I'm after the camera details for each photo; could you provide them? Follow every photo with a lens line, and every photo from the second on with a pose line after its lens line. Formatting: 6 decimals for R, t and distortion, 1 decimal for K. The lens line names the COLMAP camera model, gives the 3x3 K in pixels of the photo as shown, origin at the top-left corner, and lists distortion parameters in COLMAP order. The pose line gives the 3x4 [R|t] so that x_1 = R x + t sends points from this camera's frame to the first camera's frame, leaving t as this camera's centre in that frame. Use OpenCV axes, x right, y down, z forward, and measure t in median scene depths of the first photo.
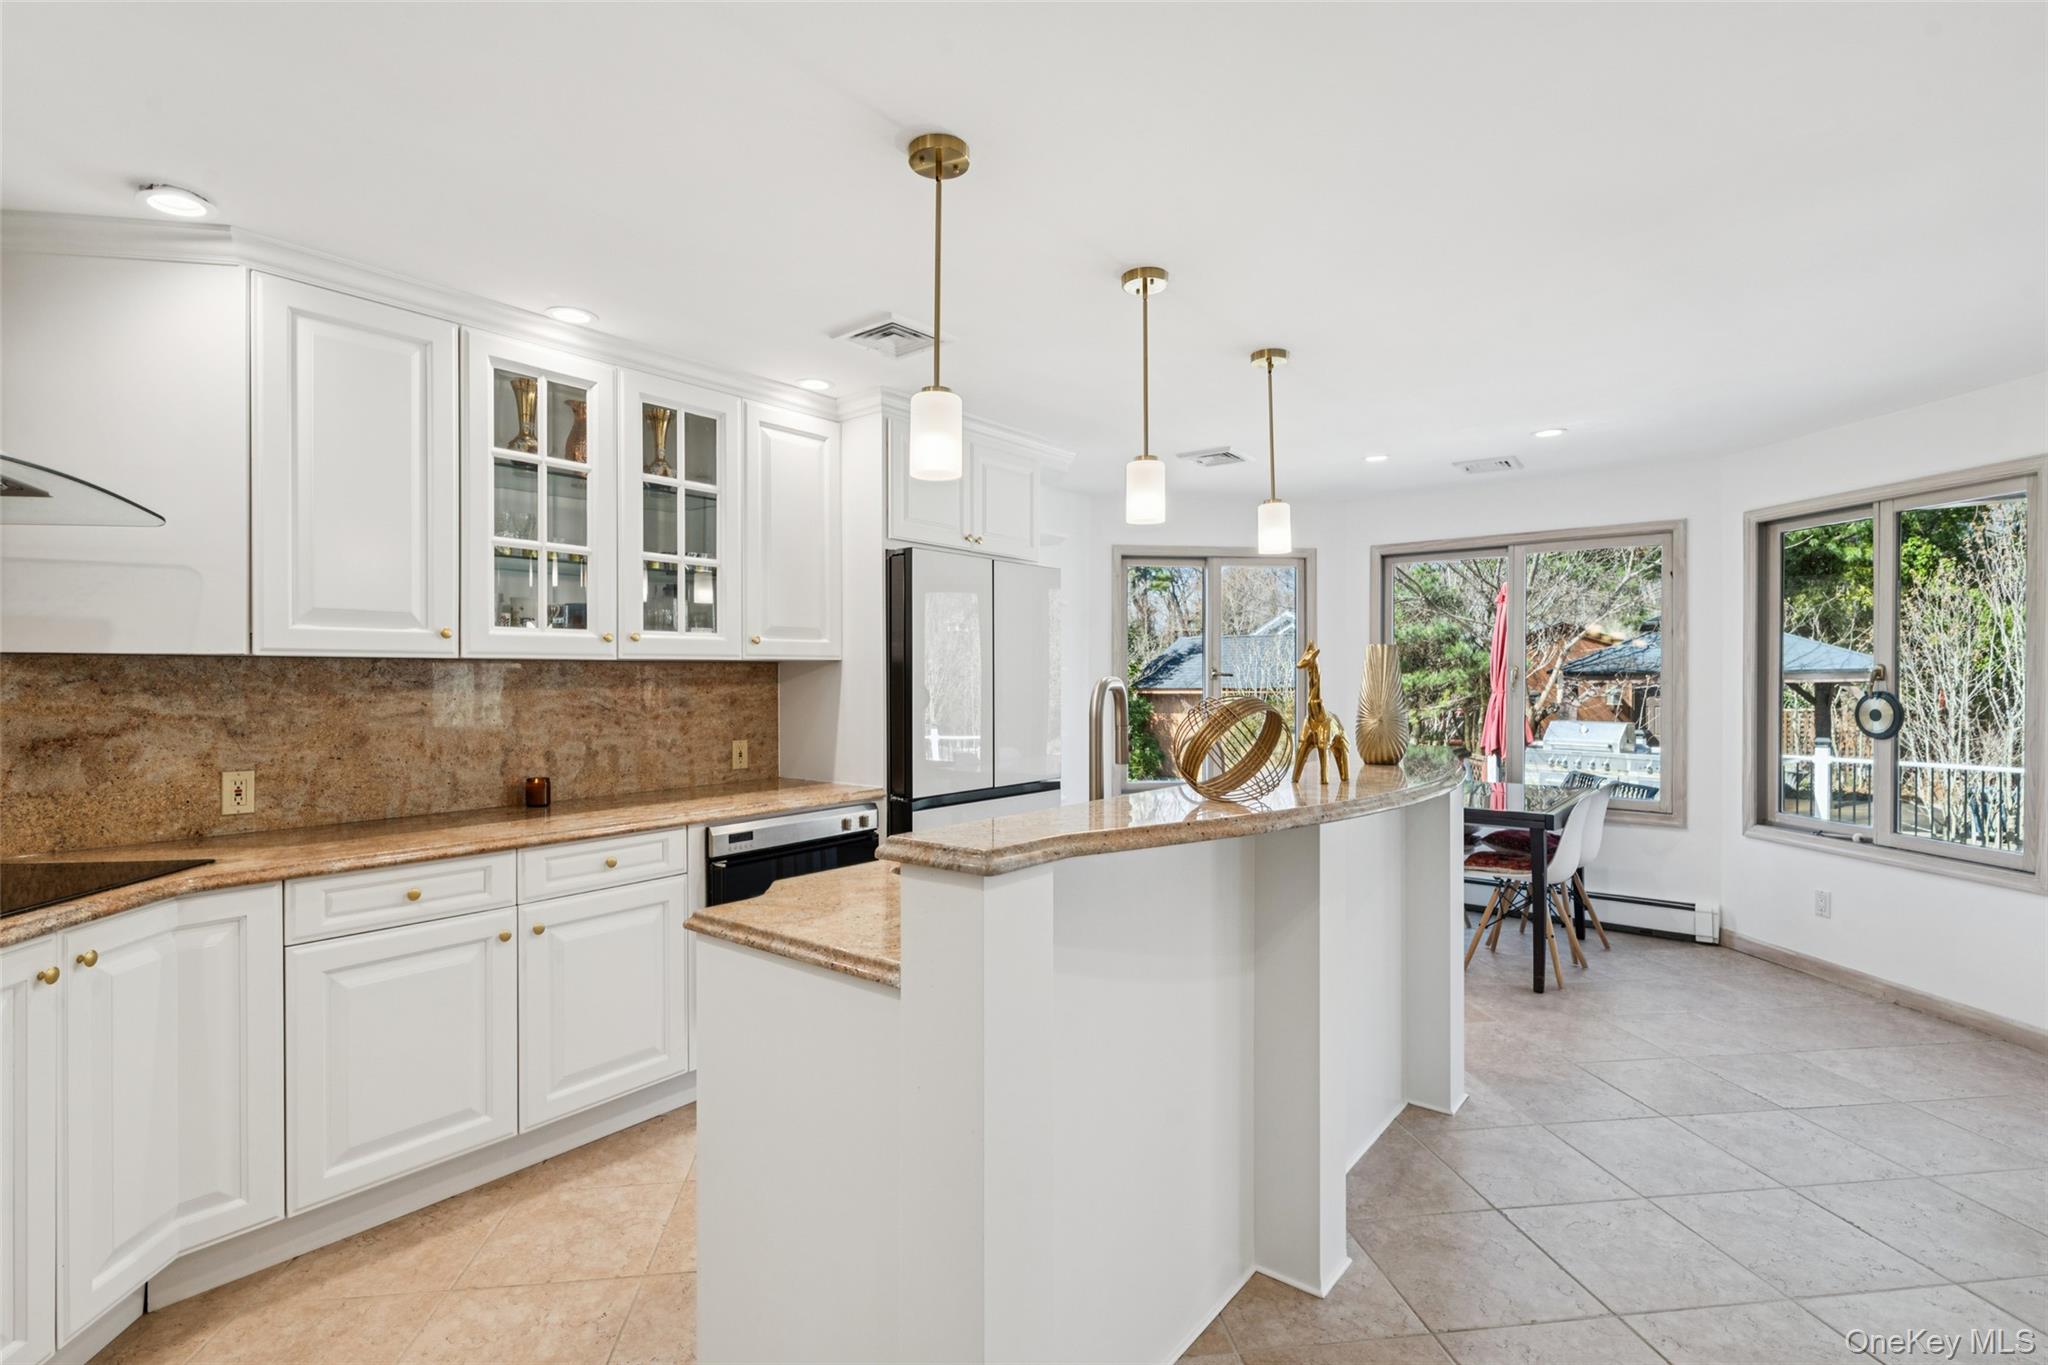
lens RADIAL K [[969.1, 0, 1024.0], [0, 969.1, 682.5], [0, 0, 1]] dist [0.003750, 0.000162]
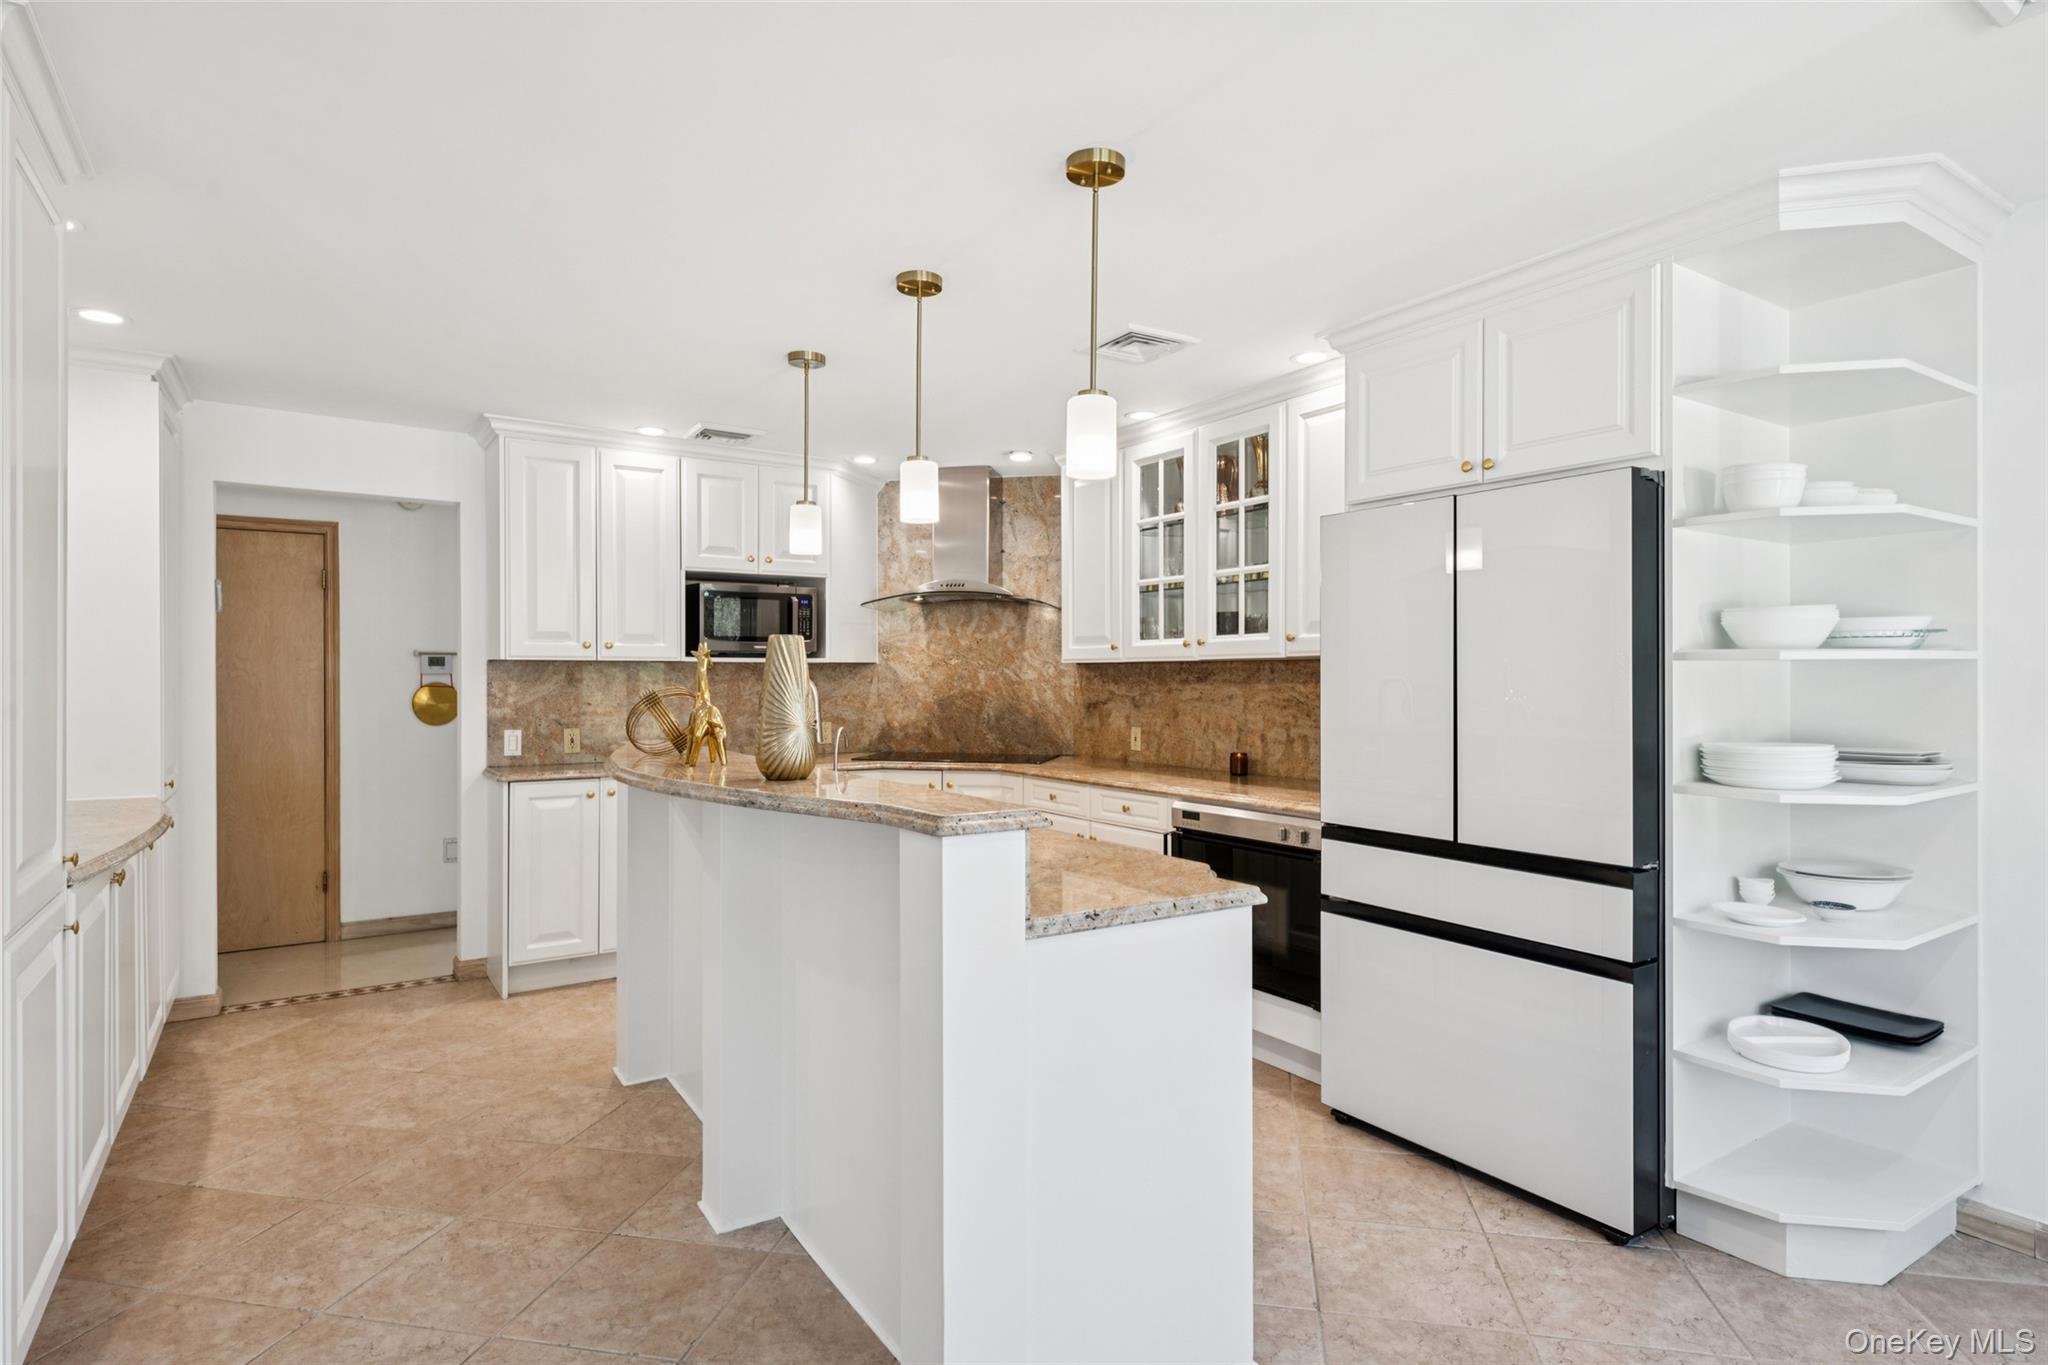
lens RADIAL K [[1069.2, 0, 1024.0], [0, 1069.2, 682.5], [0, 0, 1]] dist [-0.000173, -0.001490]
pose [[-0.316984, 0.006600, -0.948408, 1.001302], [-0.006010, 0.999942, 0.008967, -0.006164], [0.948412, 0.008542, -0.316926, 1.269727]]
